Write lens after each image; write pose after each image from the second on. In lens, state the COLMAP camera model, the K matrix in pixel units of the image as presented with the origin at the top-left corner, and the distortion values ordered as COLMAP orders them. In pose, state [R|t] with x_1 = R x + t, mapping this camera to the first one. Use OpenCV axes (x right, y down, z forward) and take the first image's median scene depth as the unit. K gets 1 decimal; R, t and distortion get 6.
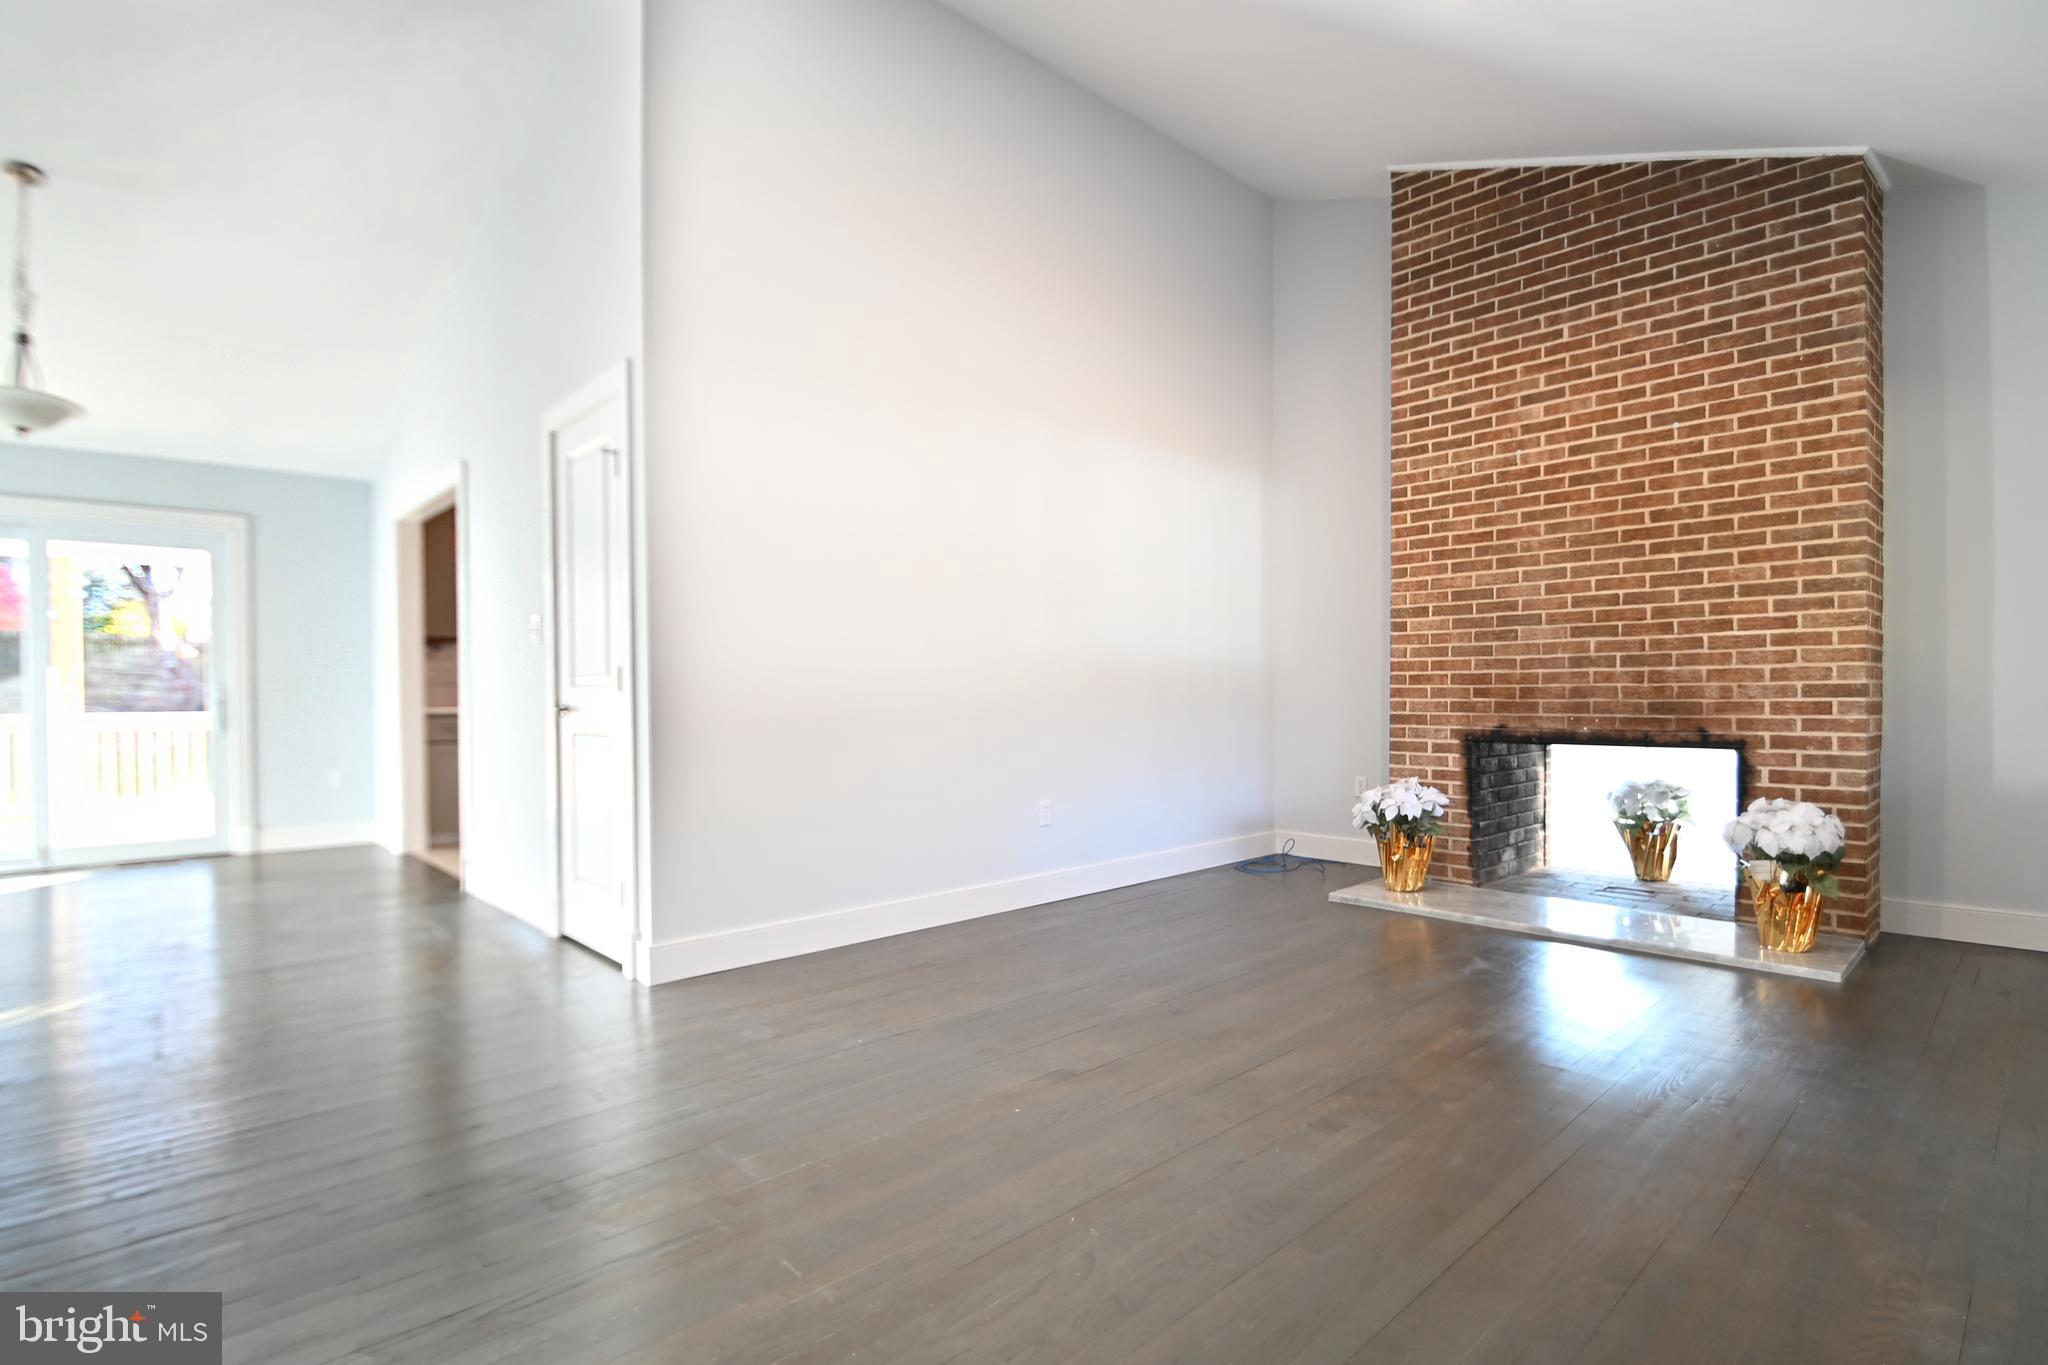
lens RADIAL K [[971.7, 0, 1031.1], [0, 971.7, 702.9], [0, 0, 1]] dist [0.006592, -0.016025]
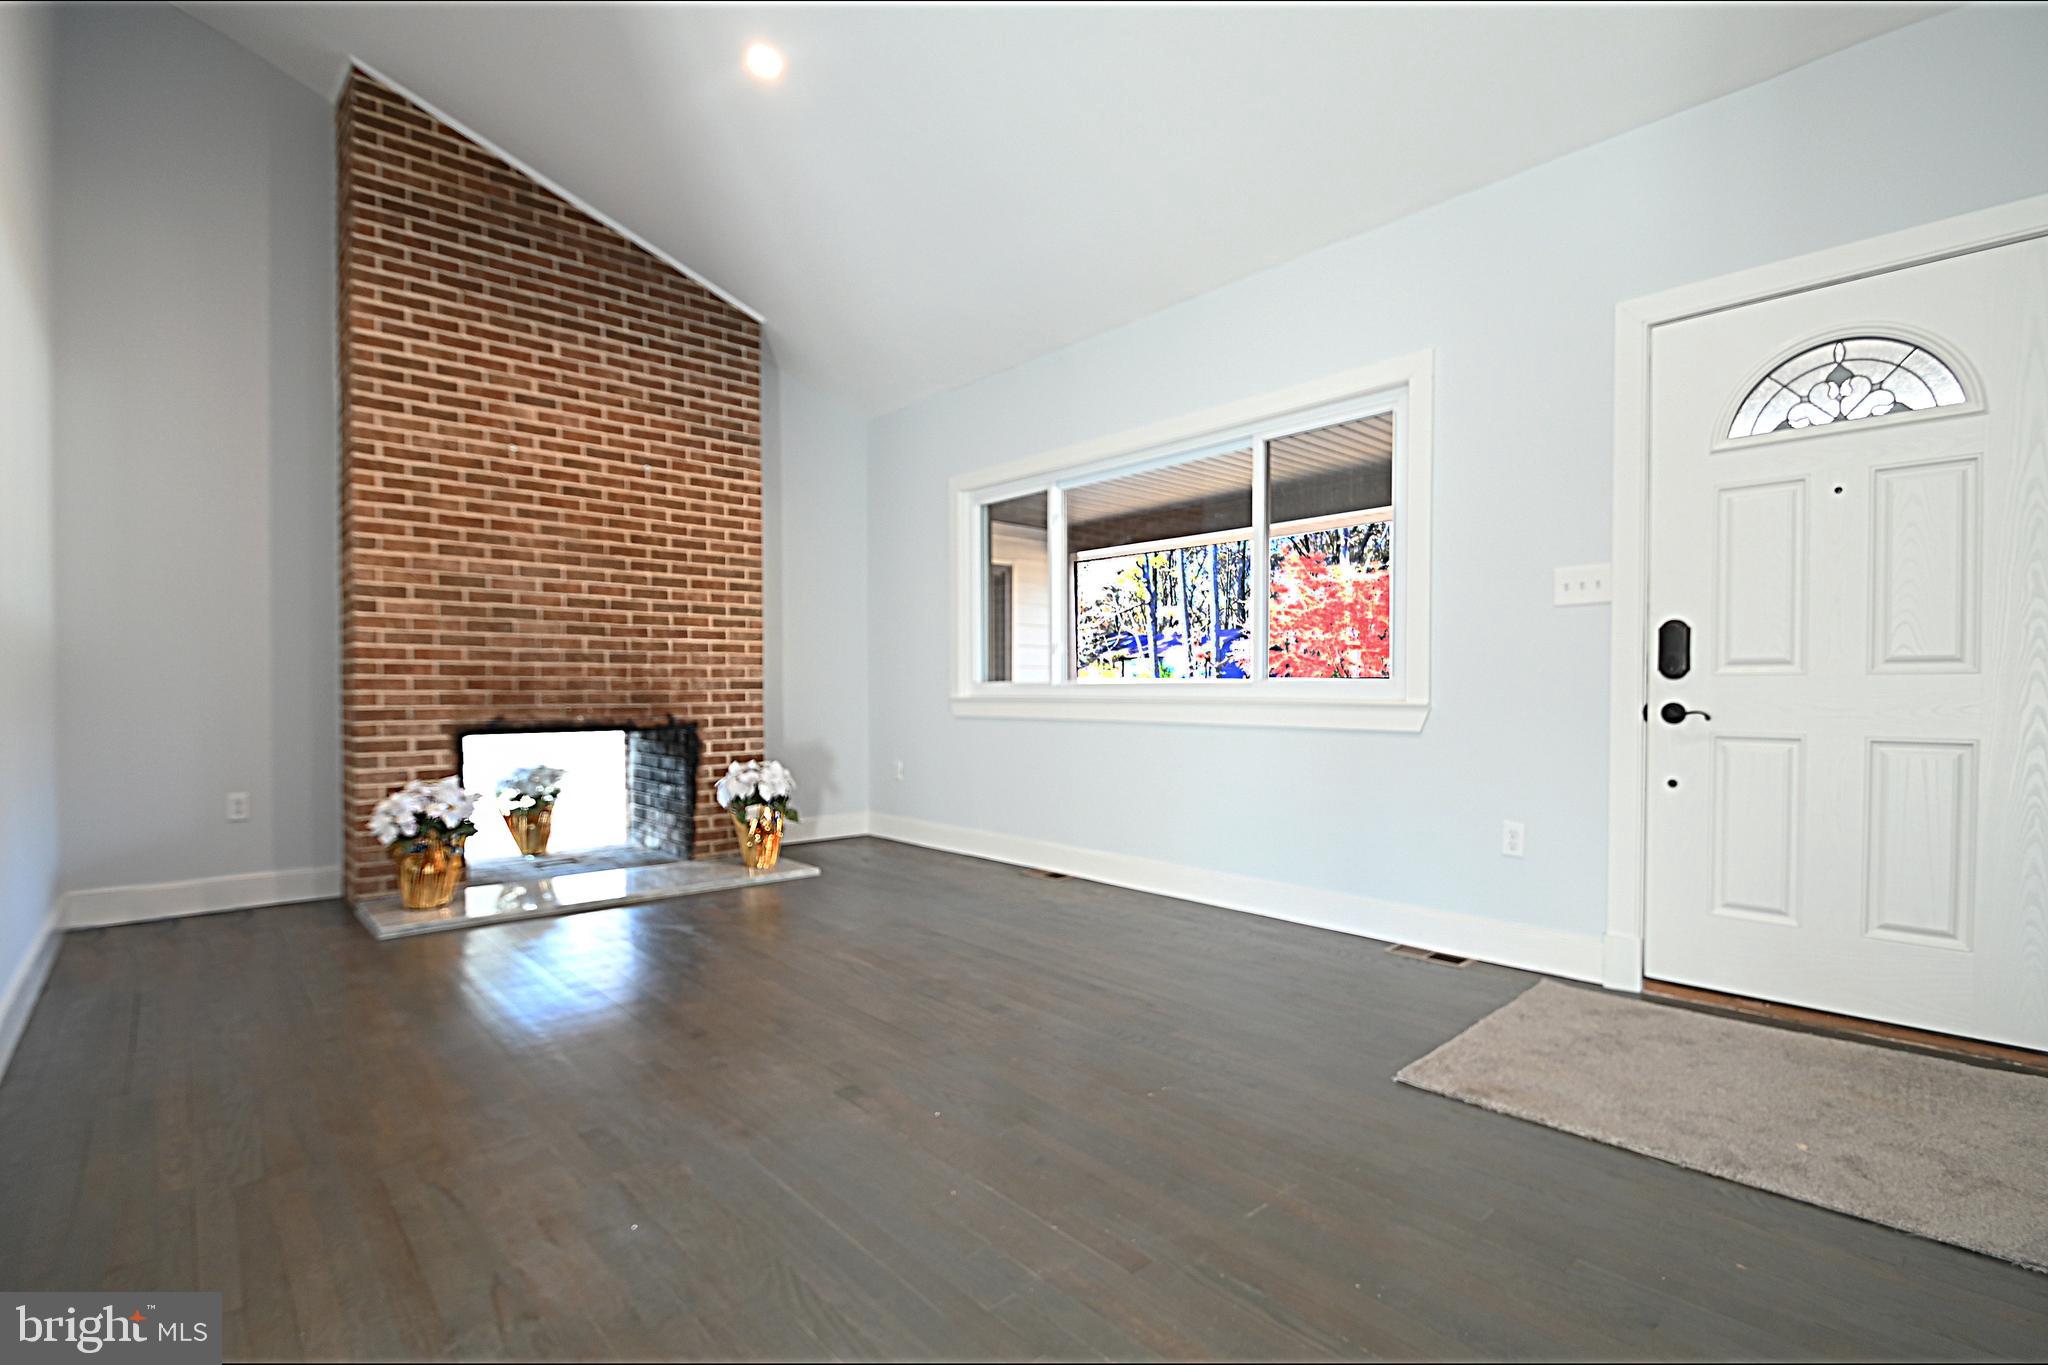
lens RADIAL K [[943.8, 0, 1023.6], [0, 943.8, 706.9], [0, 0, 1]] dist [0.002296, -0.017957]
pose [[0.041554, -0.014182, 0.999036, -0.483345], [0.007482, 0.999876, 0.013883, 0.002905], [-0.999108, 0.006897, 0.041655, 0.452698]]
